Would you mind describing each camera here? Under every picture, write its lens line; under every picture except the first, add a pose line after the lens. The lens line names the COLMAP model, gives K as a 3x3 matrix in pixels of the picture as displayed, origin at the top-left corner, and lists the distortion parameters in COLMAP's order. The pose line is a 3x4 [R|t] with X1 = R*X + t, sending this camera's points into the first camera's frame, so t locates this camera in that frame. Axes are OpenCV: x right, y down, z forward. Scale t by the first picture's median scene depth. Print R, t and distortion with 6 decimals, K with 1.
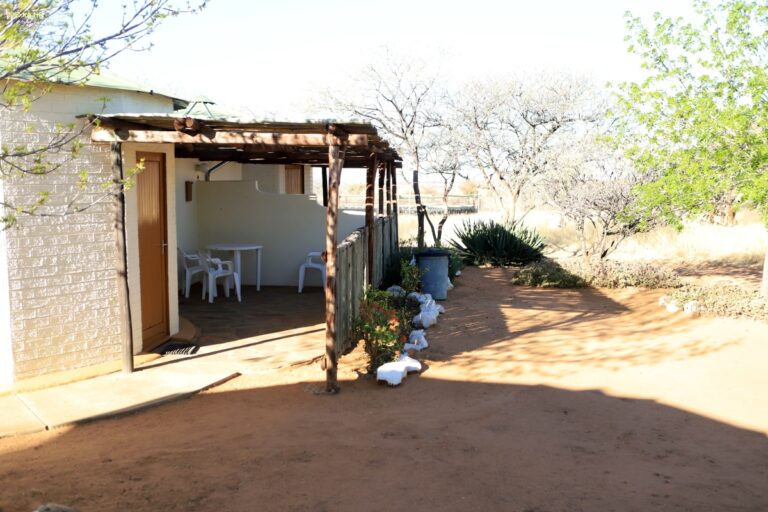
lens RADIAL K [[896.9, 0, 383.6], [0, 896.9, 257.4], [0, 0, 1]] dist [-0.012682, 0.000000]
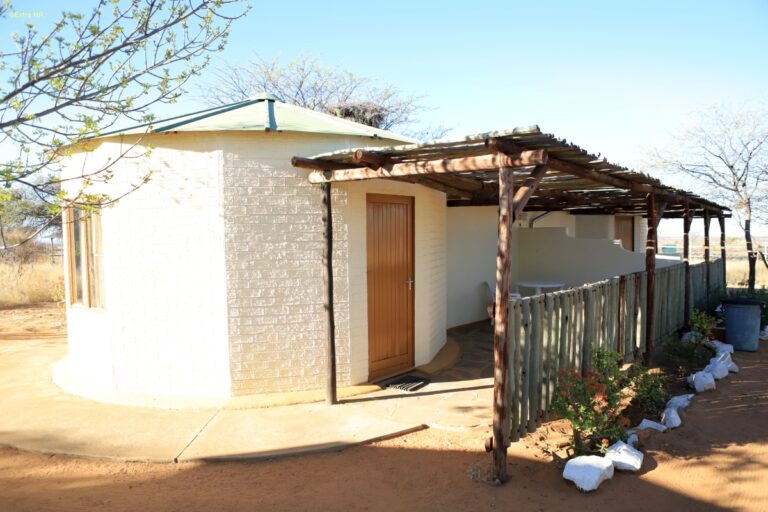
lens RADIAL K [[533.3, 0, 378.0], [0, 533.3, 251.2], [0, 0, 1]] dist [-0.101282, 0.061261]
pose [[0.796182, 0.015858, -0.604850, 0.129211], [-0.050027, 0.997959, -0.039687, -0.027210], [0.602986, 0.061857, 0.795350, 0.548025]]
